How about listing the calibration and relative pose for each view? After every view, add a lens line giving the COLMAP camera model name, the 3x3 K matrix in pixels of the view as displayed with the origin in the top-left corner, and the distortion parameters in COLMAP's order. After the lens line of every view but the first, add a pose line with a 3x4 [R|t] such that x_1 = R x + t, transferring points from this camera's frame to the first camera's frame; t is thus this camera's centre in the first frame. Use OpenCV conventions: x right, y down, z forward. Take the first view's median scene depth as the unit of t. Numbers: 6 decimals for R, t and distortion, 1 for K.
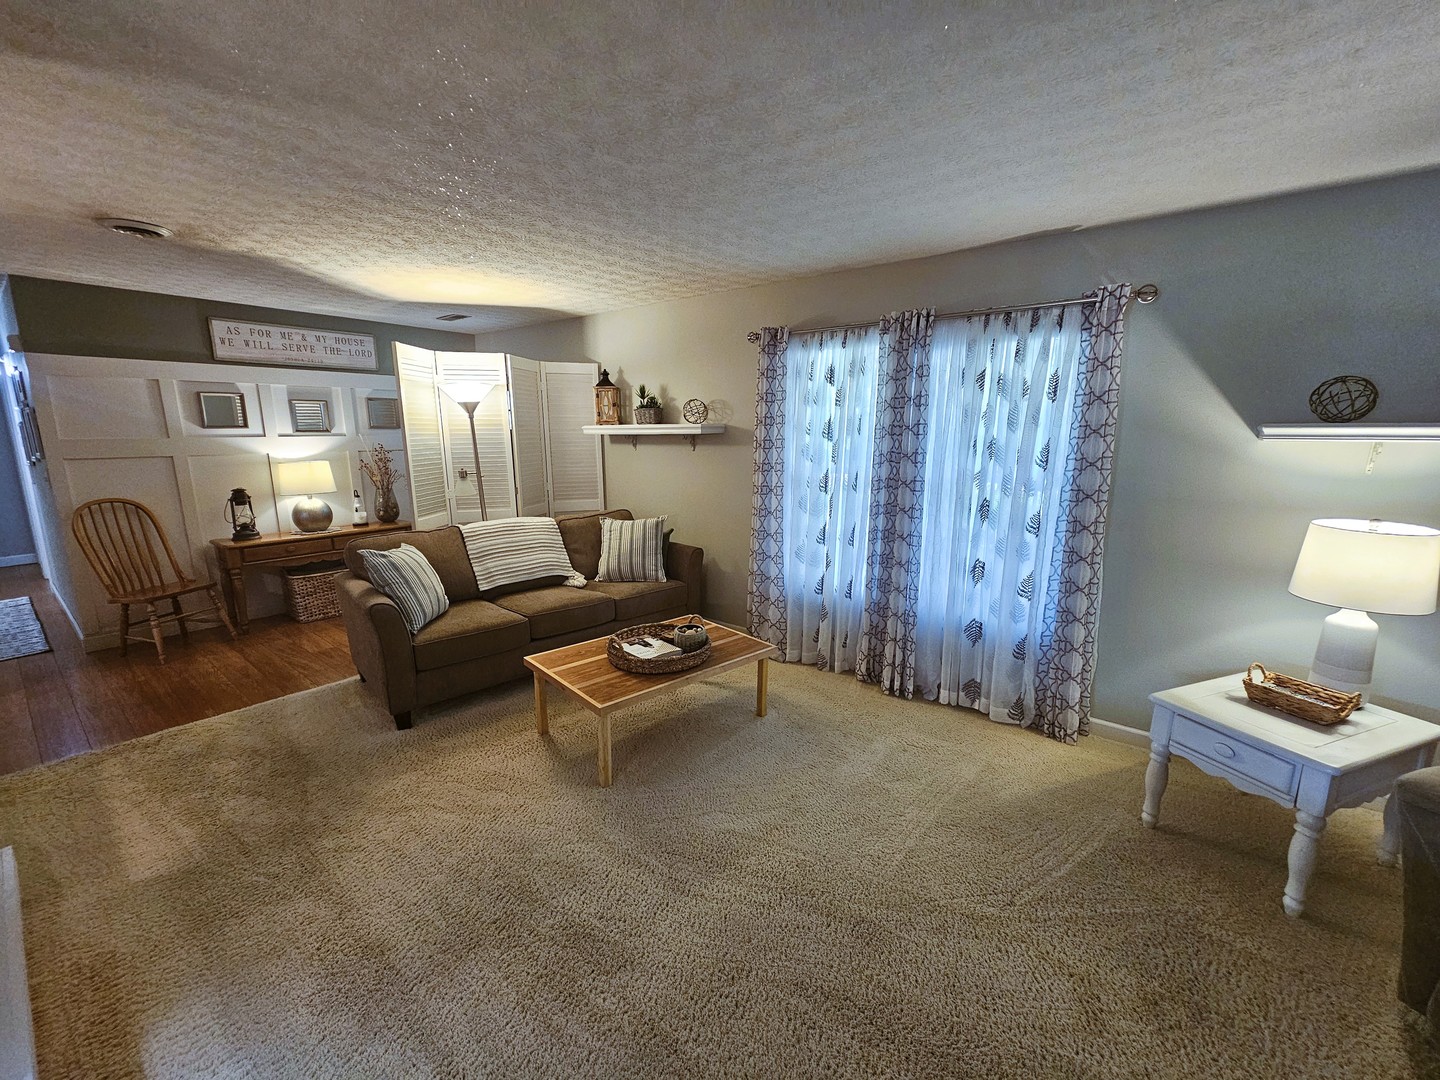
lens RADIAL K [[586.8, 0, 726.0], [0, 586.8, 548.6], [0, 0, 1]] dist [-0.003301, 0.002006]
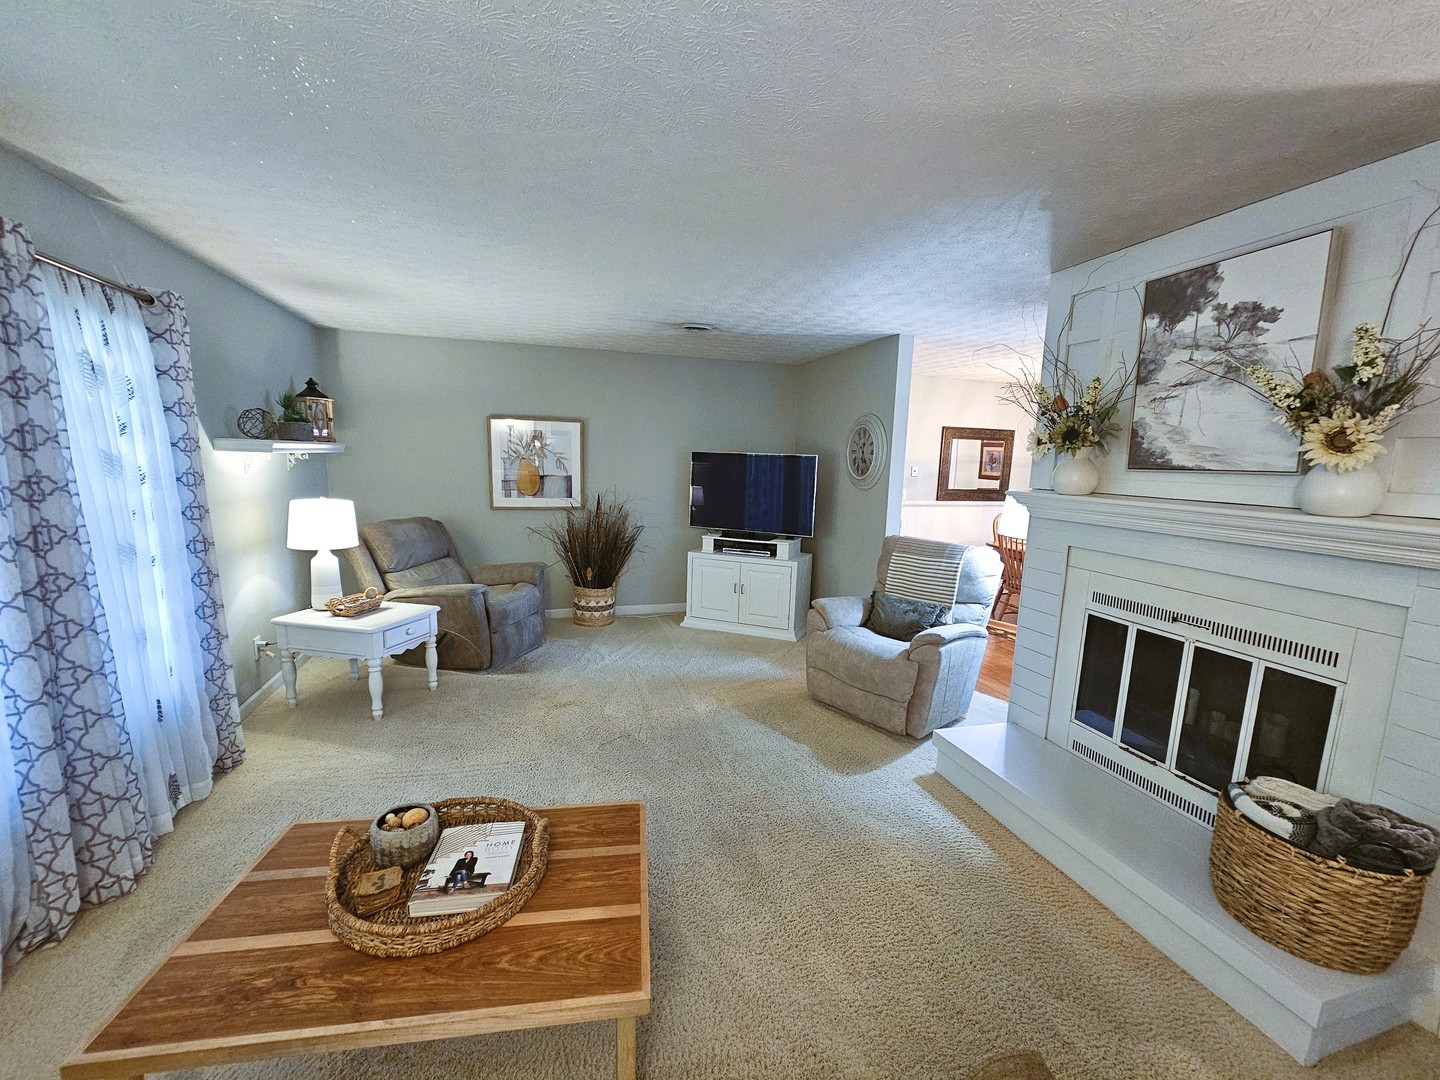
lens RADIAL K [[586.8, 0, 725.5], [0, 586.8, 545.6], [0, 0, 1]] dist [-0.003301, 0.002006]
pose [[-0.827237, -0.112150, 0.550547, -0.420621], [0.077971, 0.947480, 0.310166, -0.179257], [-0.556417, 0.299508, -0.775045, 0.861967]]
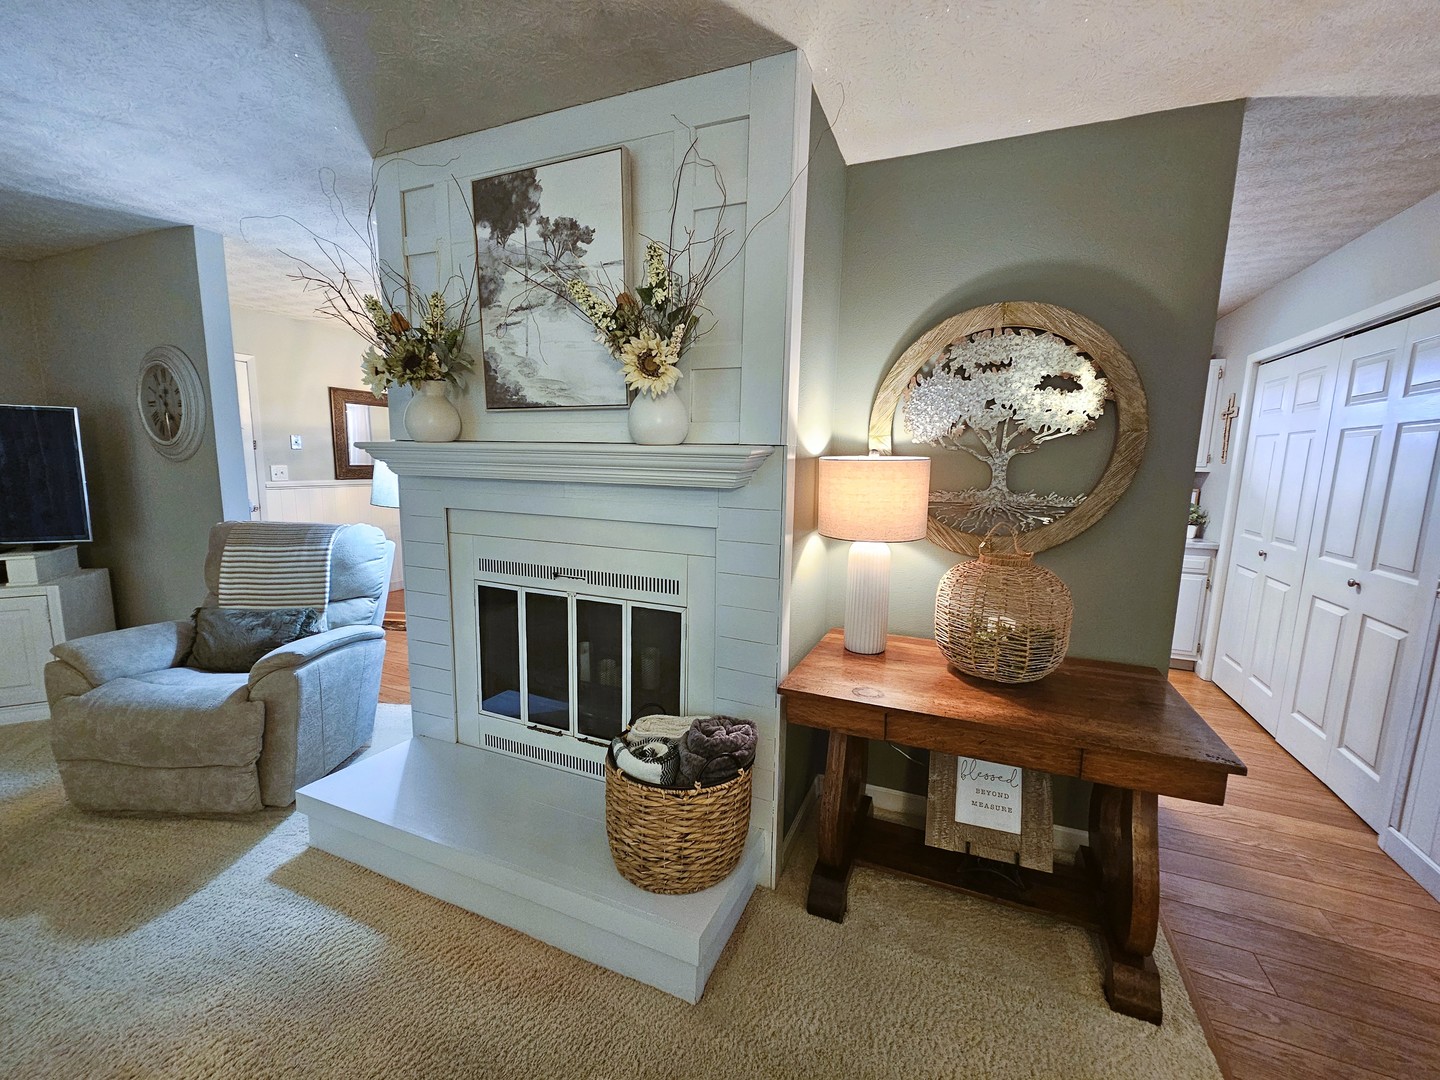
lens RADIAL K [[586.8, 0, 724.2], [0, 586.8, 546.8], [0, 0, 1]] dist [-0.003301, 0.002006]
pose [[-0.964009, 0.015658, -0.265409, -0.482263], [-0.076446, 0.939785, 0.333108, -0.109790], [0.254643, 0.341409, -0.904764, 0.701851]]
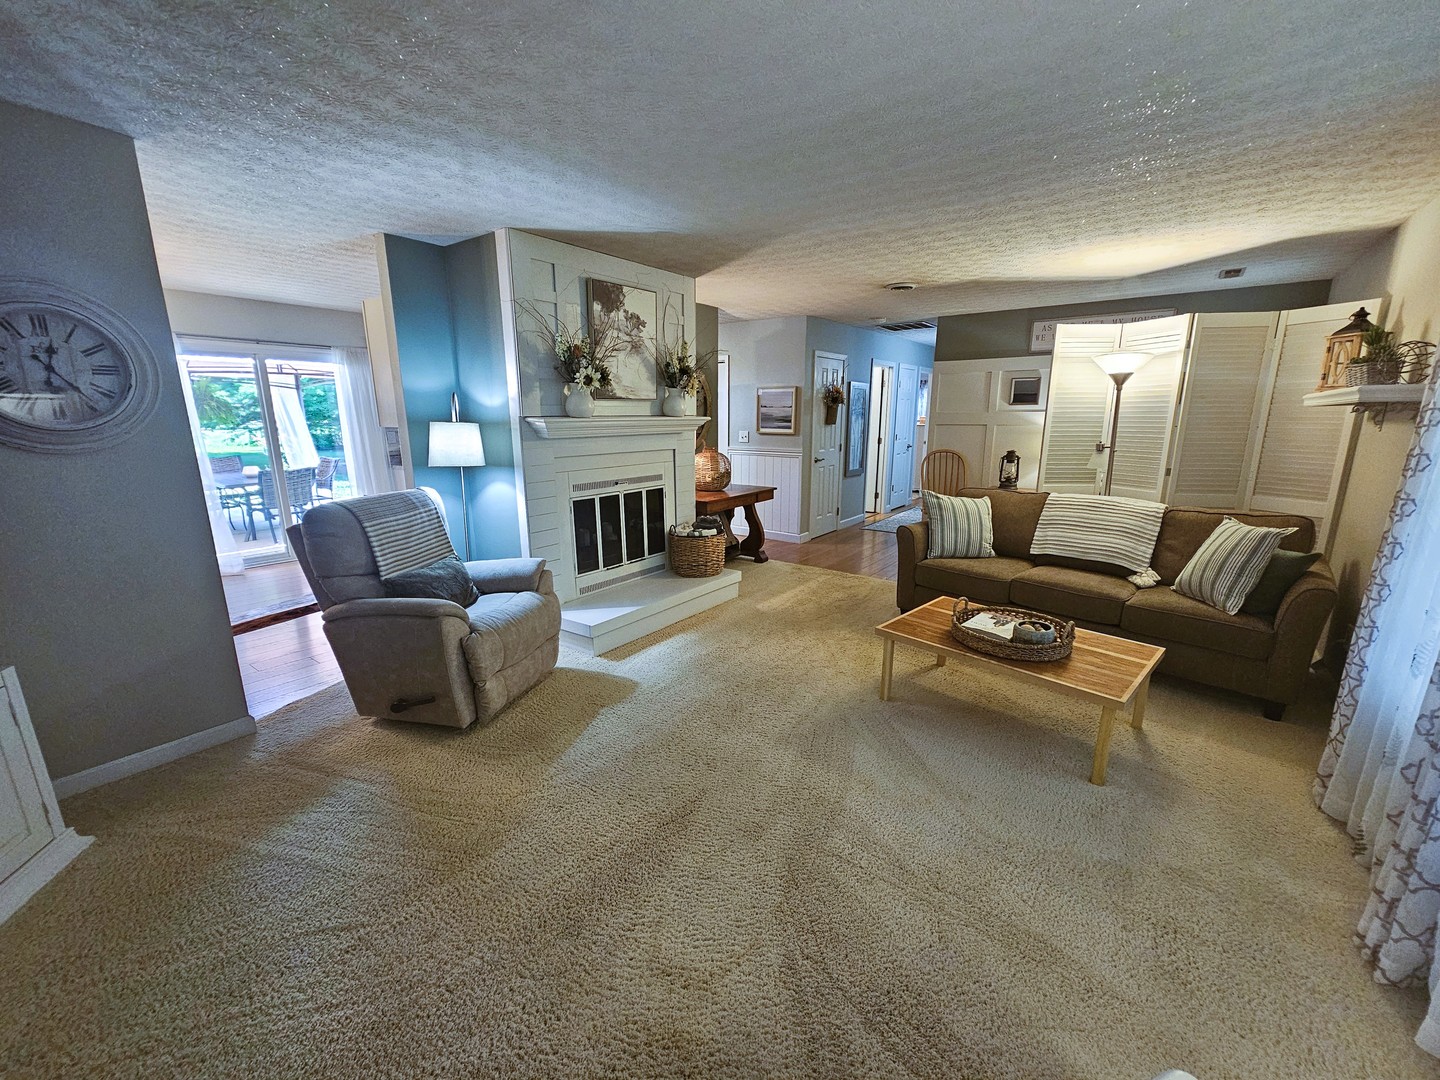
lens RADIAL K [[586.8, 0, 725.4], [0, 586.8, 545.6], [0, 0, 1]] dist [-0.003301, 0.002006]
pose [[0.024650, 0.219296, -0.975347, 0.549473], [-0.196992, 0.957580, 0.210322, -0.051338], [0.980095, 0.186951, 0.066804, 0.342370]]
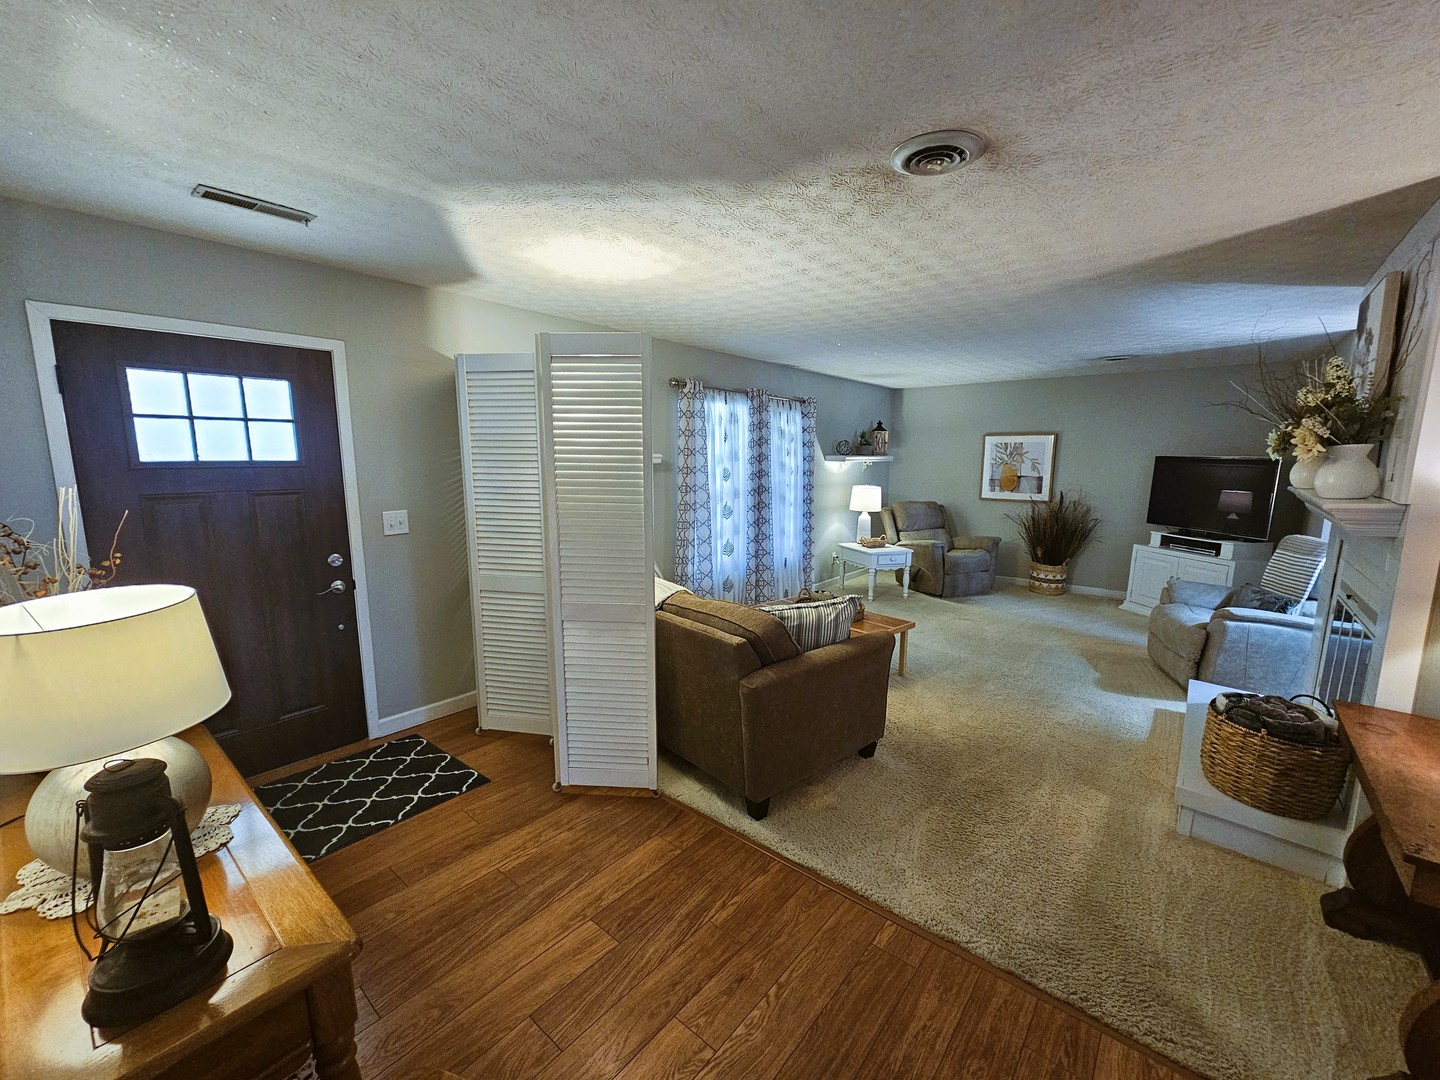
lens RADIAL K [[586.8, 0, 727.2], [0, 586.8, 546.8], [0, 0, 1]] dist [-0.003301, 0.002006]
pose [[0.023549, -0.161804, 0.986542, -1.117772], [0.190379, 0.969483, 0.154462, -0.186102], [-0.981428, 0.184179, 0.053634, 0.832564]]
